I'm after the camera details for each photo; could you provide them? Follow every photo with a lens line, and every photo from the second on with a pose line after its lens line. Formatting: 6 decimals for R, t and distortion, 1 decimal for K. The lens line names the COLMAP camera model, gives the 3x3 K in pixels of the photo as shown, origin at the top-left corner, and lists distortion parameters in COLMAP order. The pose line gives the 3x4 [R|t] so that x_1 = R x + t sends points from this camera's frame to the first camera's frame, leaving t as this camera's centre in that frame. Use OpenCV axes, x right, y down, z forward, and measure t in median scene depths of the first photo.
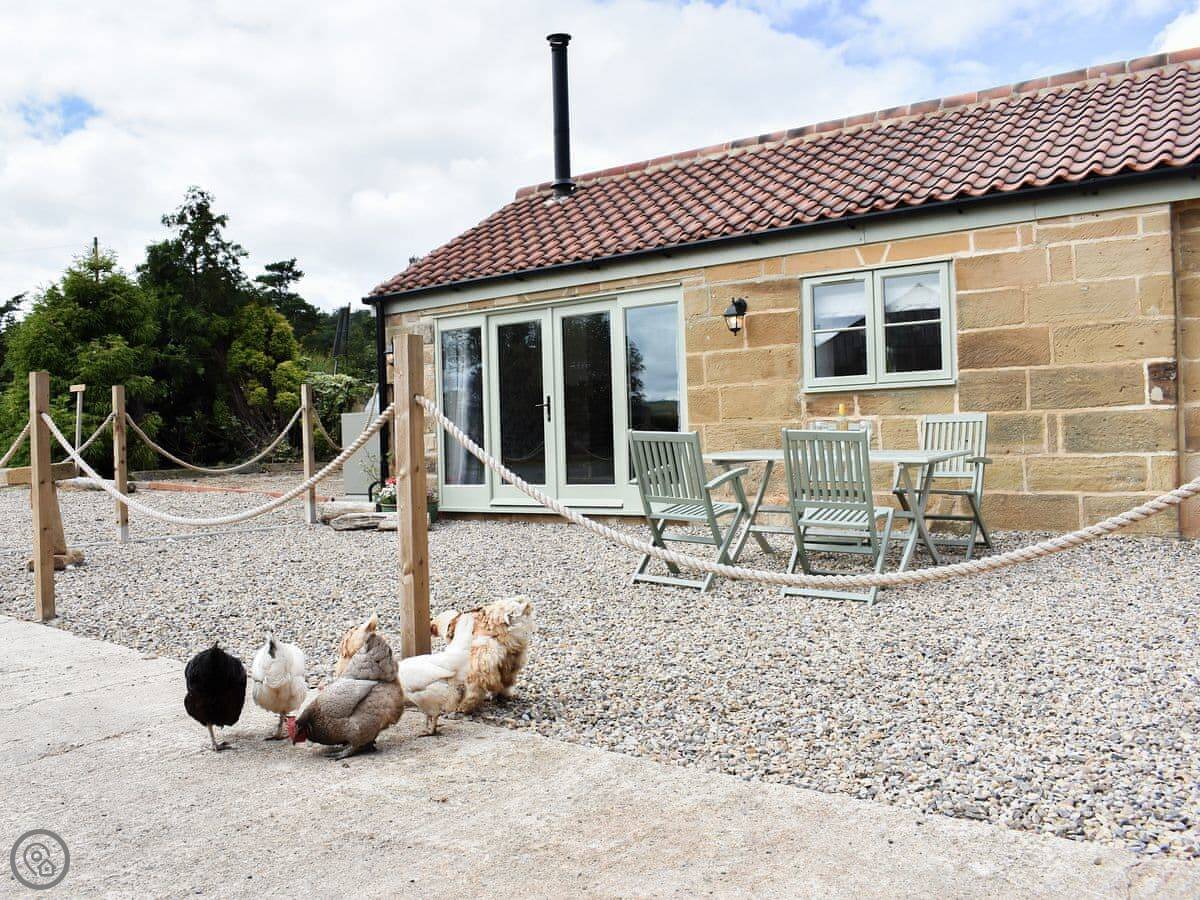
lens RADIAL K [[1034.9, 0, 531.1], [0, 1034.9, 456.7], [0, 0, 1]] dist [-0.082936, 0.012266]
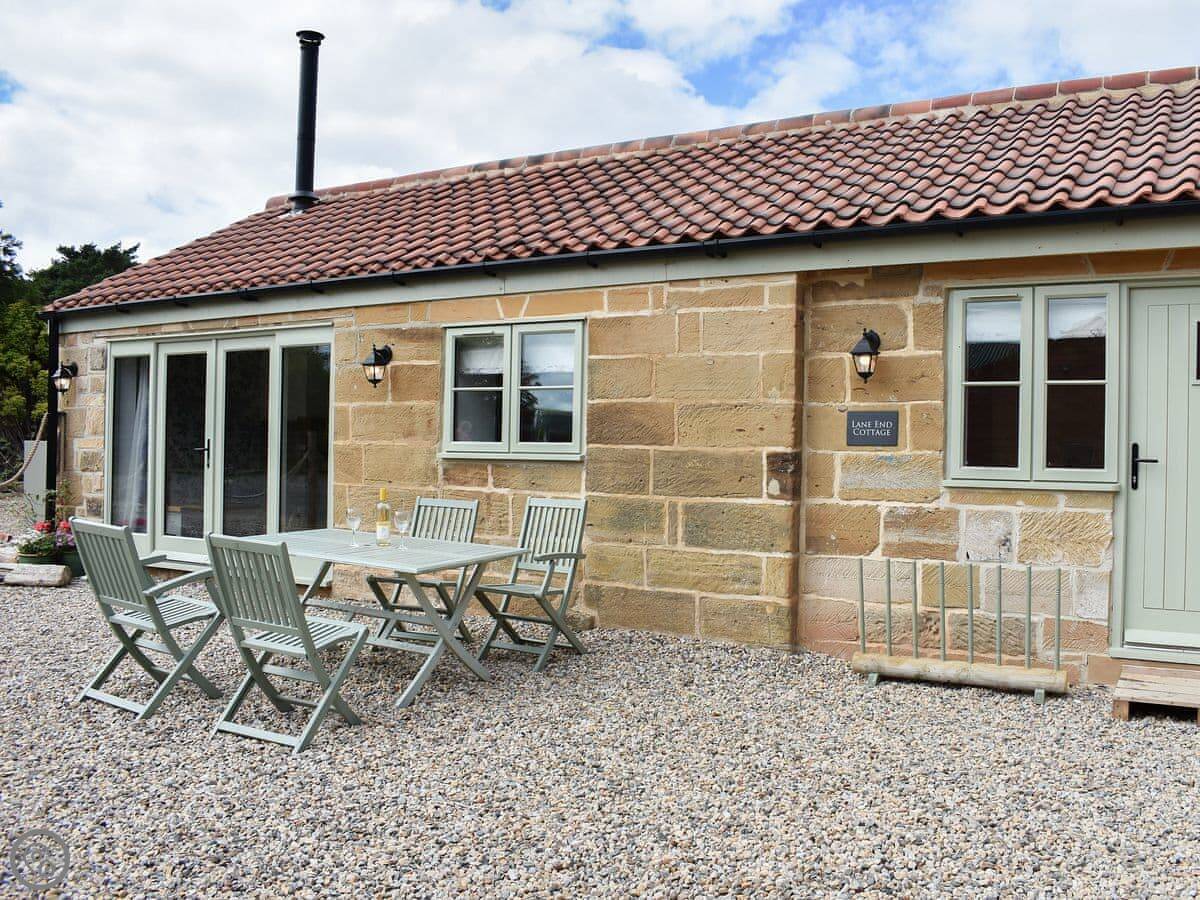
lens RADIAL K [[1046.5, 0, 635.4], [0, 1046.5, 454.1], [0, 0, 1]] dist [-0.080938, 0.007397]
pose [[0.986667, 0.044385, 0.156582, 0.303985], [-0.042770, 0.998991, -0.013668, -0.062880], [-0.157030, 0.006789, 0.987570, 0.092181]]
